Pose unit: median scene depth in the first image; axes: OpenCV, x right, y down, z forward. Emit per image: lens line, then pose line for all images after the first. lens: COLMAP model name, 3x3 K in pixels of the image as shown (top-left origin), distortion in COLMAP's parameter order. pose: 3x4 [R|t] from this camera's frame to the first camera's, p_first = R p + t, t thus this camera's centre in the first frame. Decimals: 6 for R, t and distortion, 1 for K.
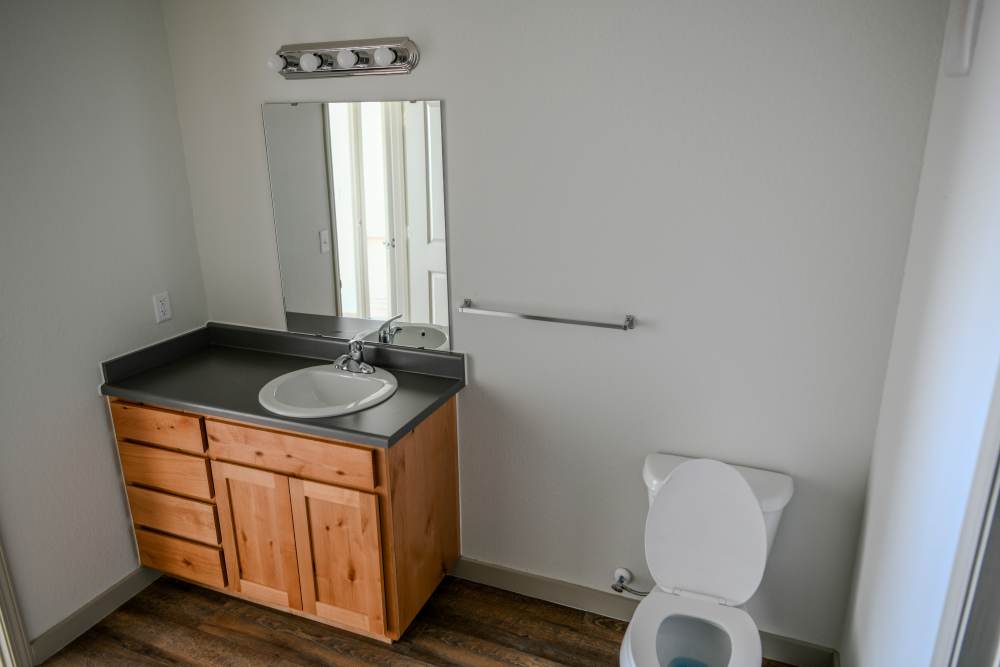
lens RADIAL K [[678.0, 0, 500.1], [0, 678.0, 333.4], [0, 0, 1]] dist [-0.001602, -0.000477]
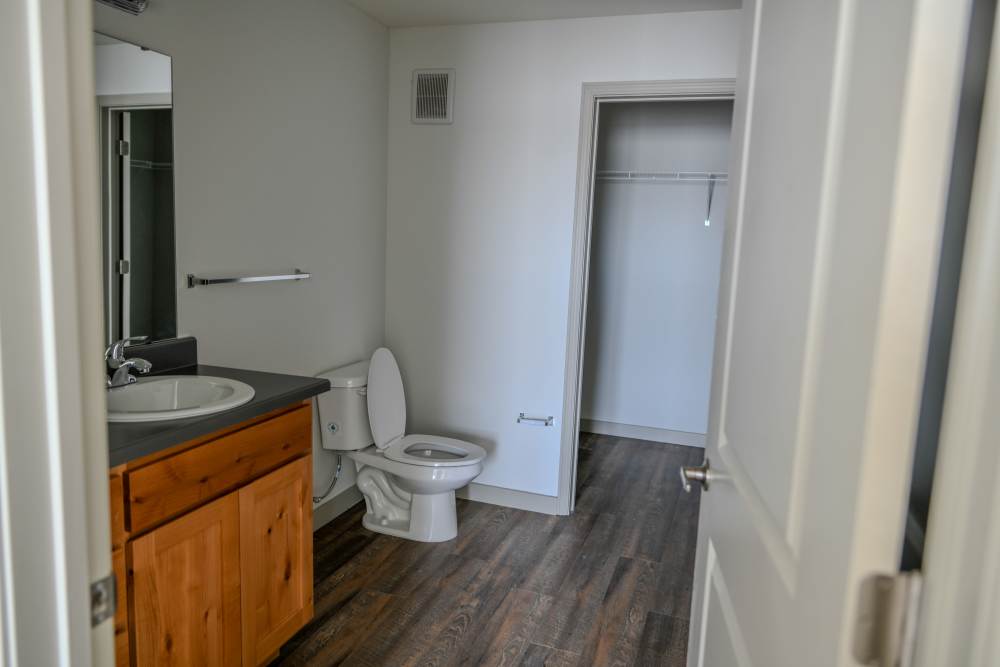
lens RADIAL K [[678.0, 0, 499.6], [0, 678.0, 331.7], [0, 0, 1]] dist [-0.001602, -0.000477]
pose [[-0.047067, -0.134658, 0.989774, -1.071701], [0.260391, 0.954959, 0.142304, 0.003700], [-0.964355, 0.264426, -0.009883, 0.663542]]
